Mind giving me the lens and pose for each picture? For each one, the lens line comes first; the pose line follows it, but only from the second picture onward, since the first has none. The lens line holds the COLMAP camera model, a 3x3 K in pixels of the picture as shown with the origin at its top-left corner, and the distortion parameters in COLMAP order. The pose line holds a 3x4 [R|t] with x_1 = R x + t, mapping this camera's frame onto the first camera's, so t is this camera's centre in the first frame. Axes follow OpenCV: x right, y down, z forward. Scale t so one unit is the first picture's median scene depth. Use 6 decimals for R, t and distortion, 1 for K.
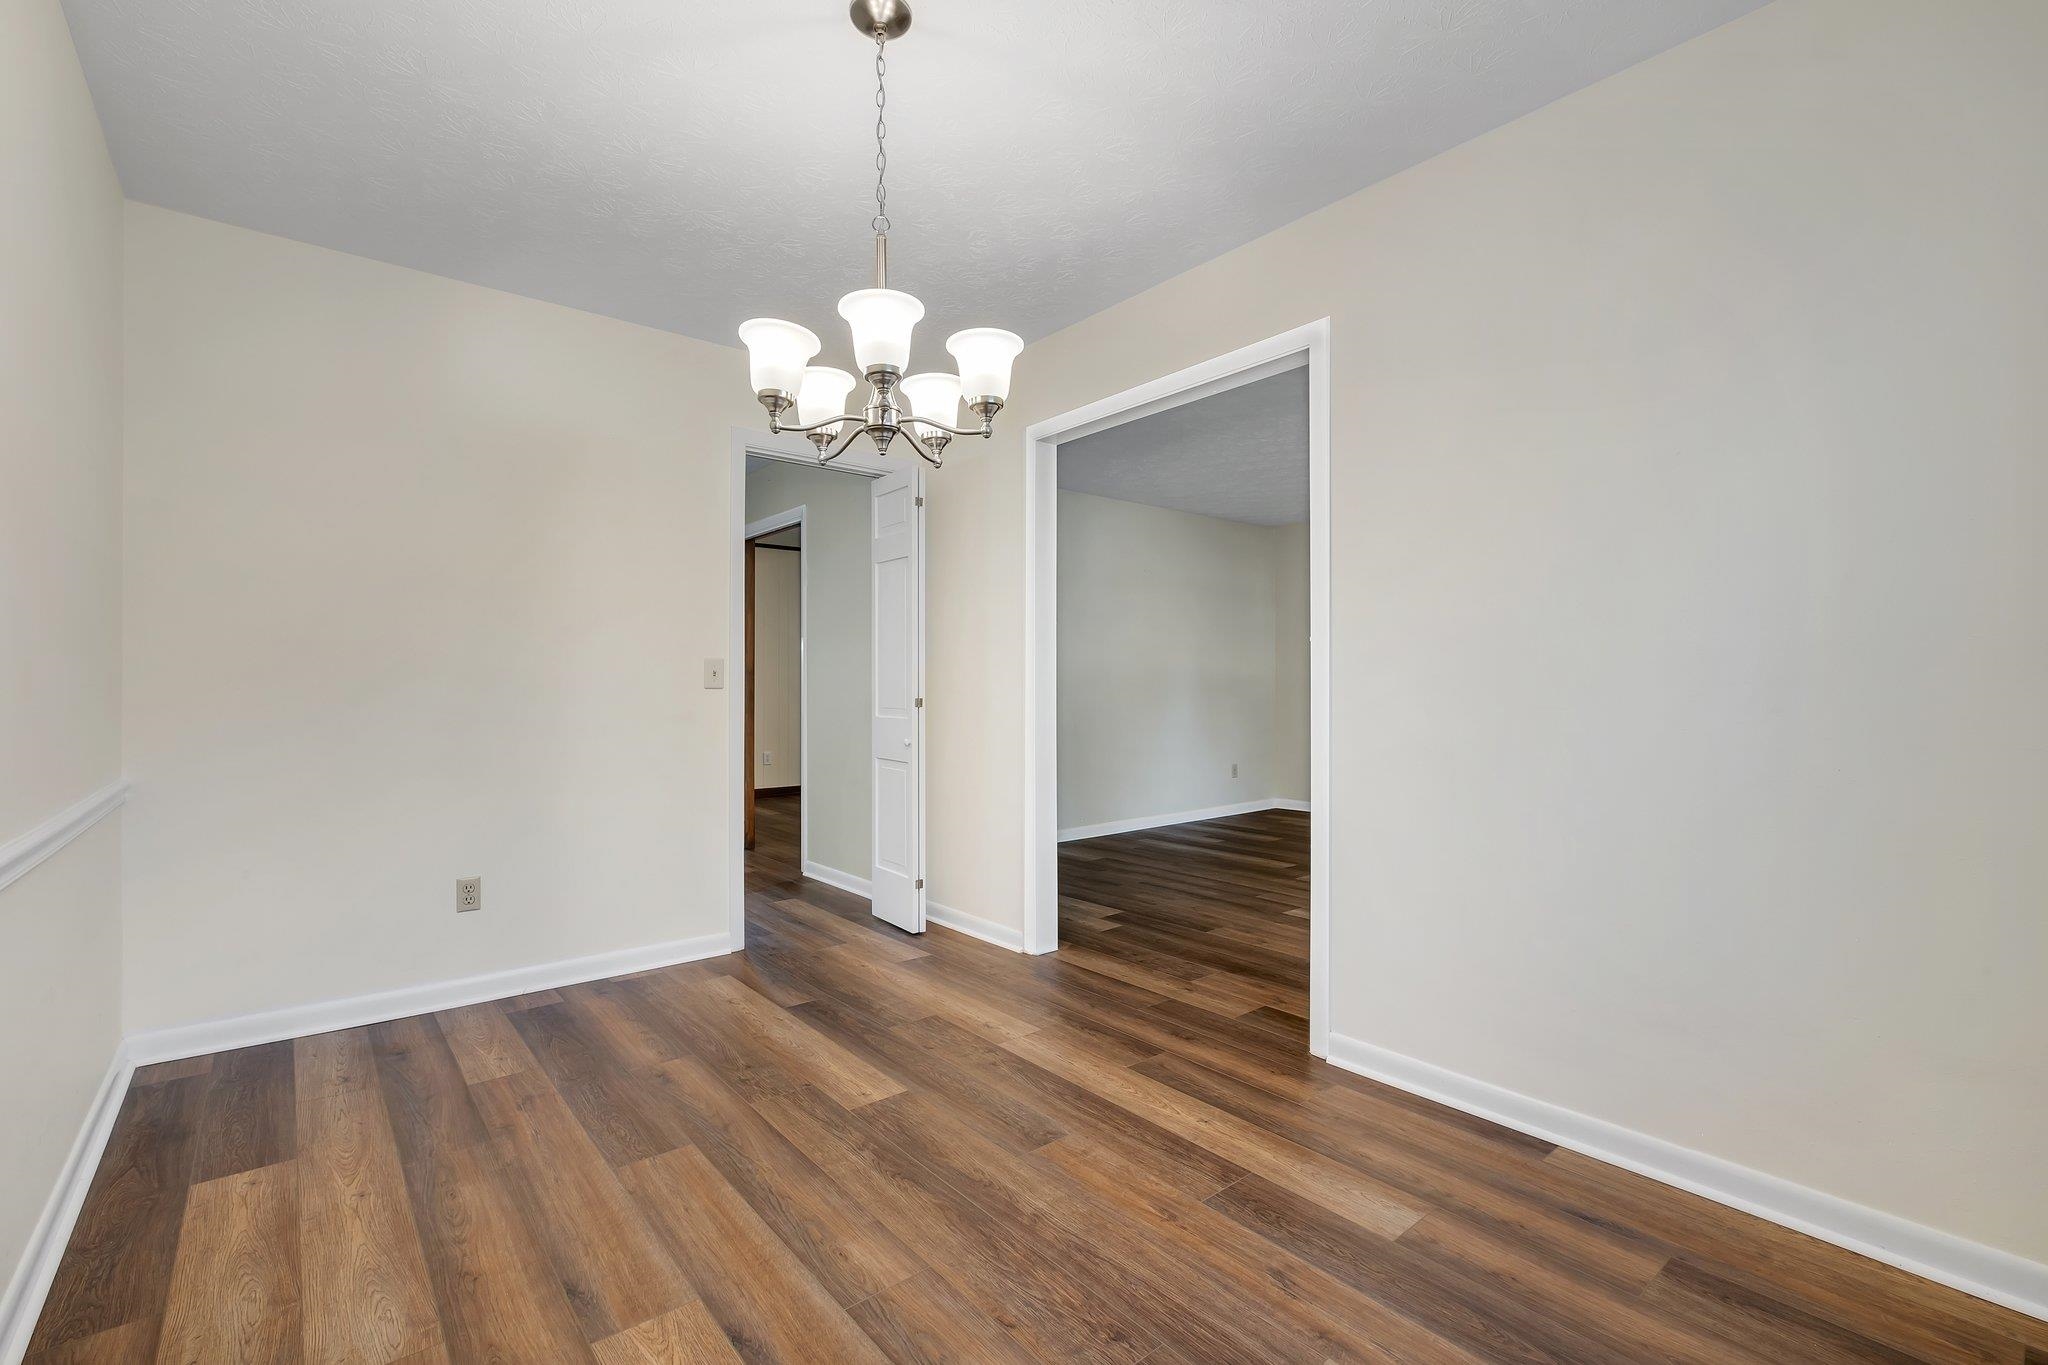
lens RADIAL K [[892.8, 0, 1020.3], [0, 892.8, 690.3], [0, 0, 1]] dist [-0.004022, -0.000304]
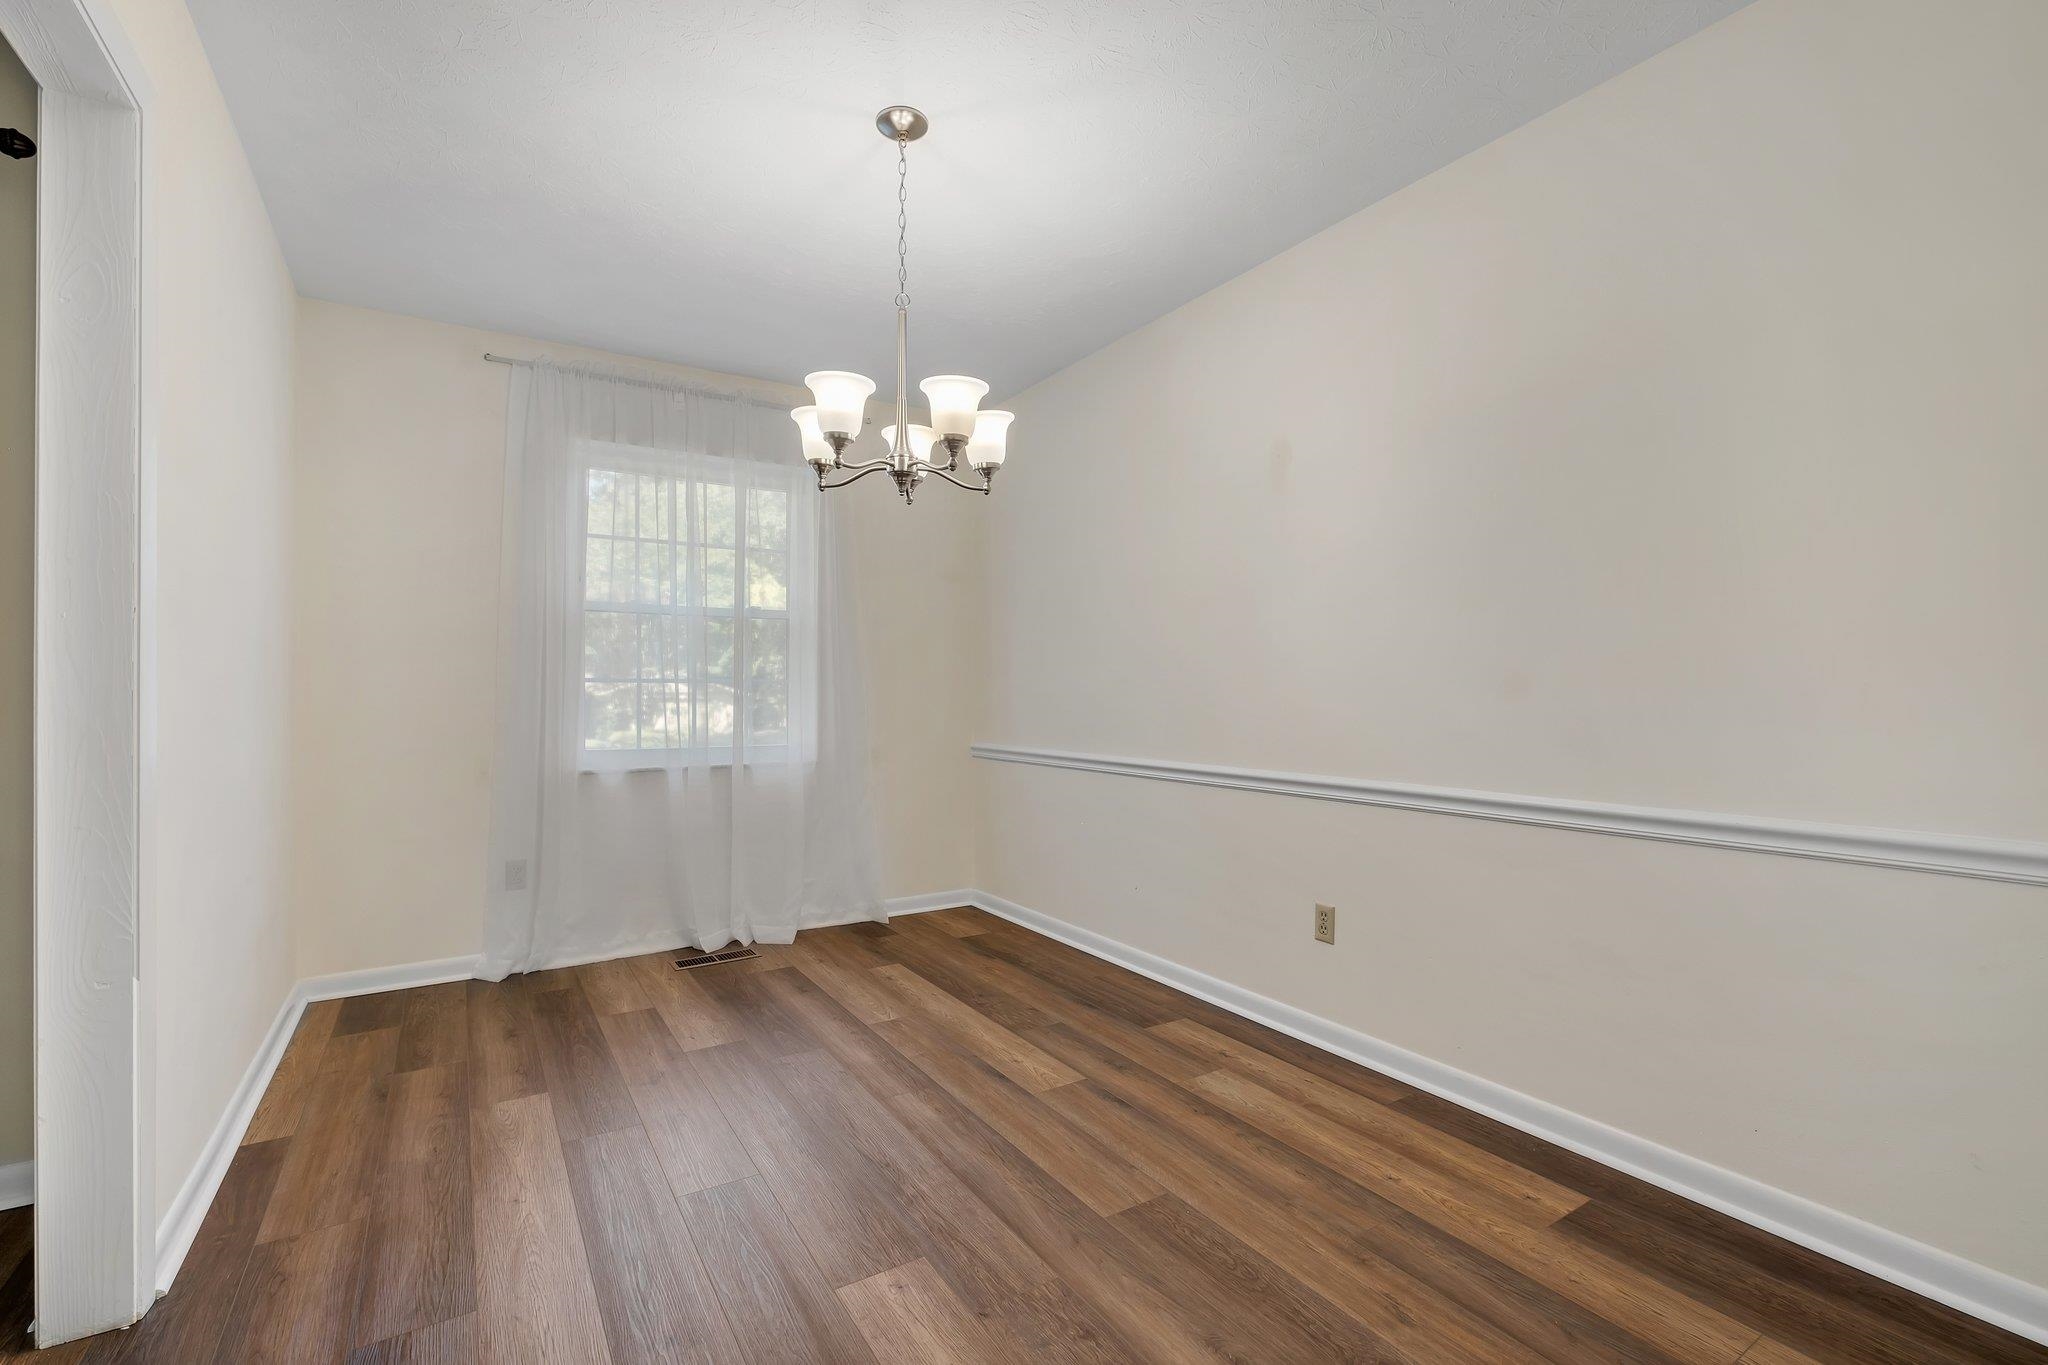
lens RADIAL K [[892.8, 0, 1023.1], [0, 892.8, 682.1], [0, 0, 1]] dist [-0.004022, -0.000304]
pose [[-0.992404, 0.003874, 0.122962, -0.443647], [0.003101, 0.999974, -0.006480, -0.006376], [-0.122984, -0.006049, -0.992390, 2.087664]]
